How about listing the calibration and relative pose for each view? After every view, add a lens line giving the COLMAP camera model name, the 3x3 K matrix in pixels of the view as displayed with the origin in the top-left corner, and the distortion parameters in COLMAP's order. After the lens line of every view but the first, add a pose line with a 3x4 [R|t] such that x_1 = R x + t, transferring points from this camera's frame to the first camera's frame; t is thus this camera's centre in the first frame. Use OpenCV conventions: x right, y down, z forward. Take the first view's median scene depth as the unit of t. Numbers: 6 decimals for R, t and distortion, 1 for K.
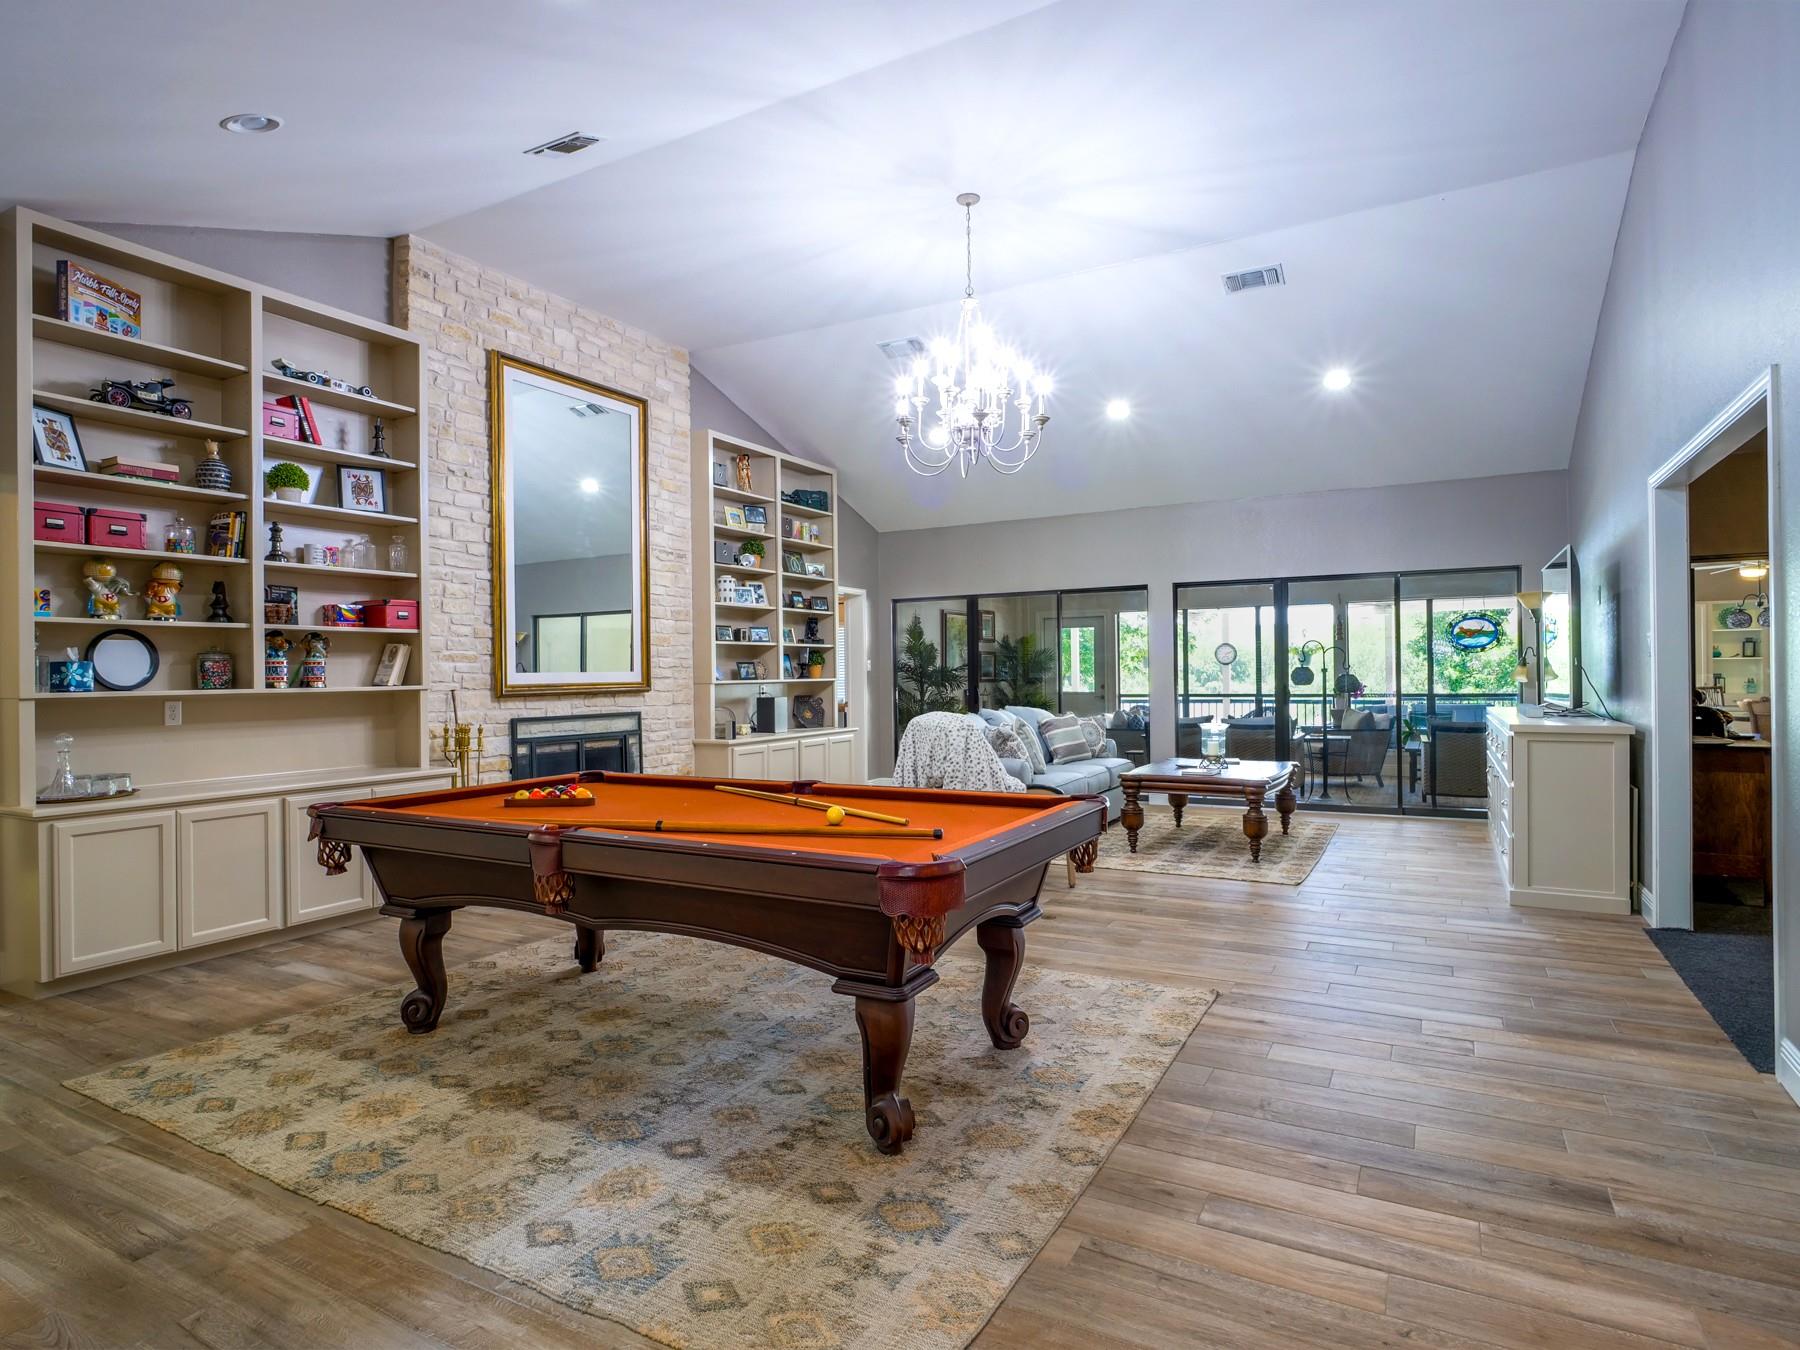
lens RADIAL K [[988.3, 0, 900.6], [0, 988.3, 674.7], [0, 0, 1]] dist [-0.000144, -0.000291]
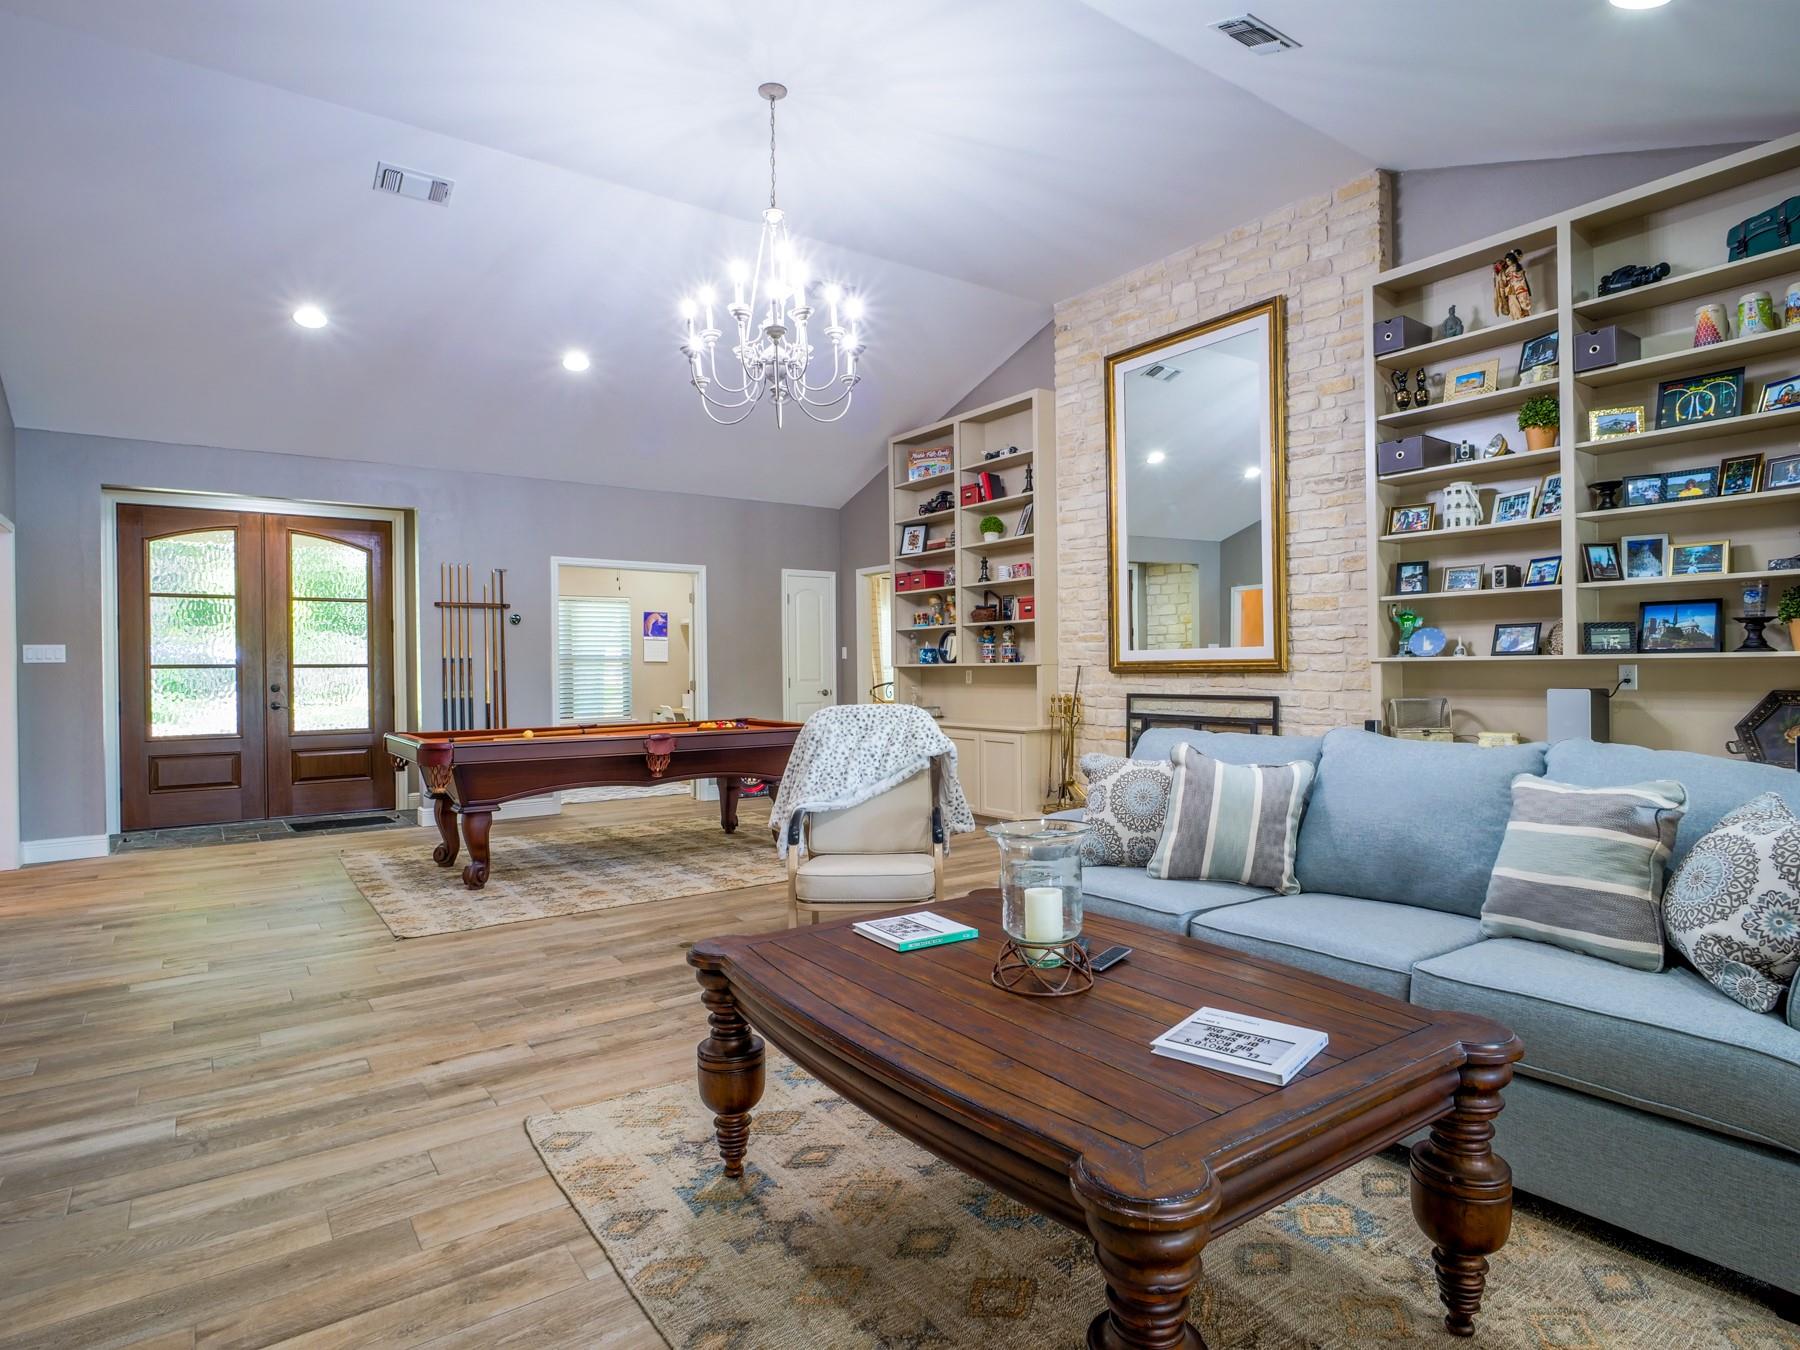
lens RADIAL K [[988.3, 0, 899.2], [0, 988.3, 671.0], [0, 0, 1]] dist [-0.000144, -0.000291]
pose [[-0.423720, 0.021589, -0.905536, 0.664853], [0.015812, 0.999740, 0.016437, -0.000867], [0.905655, -0.007354, -0.423952, 1.210624]]
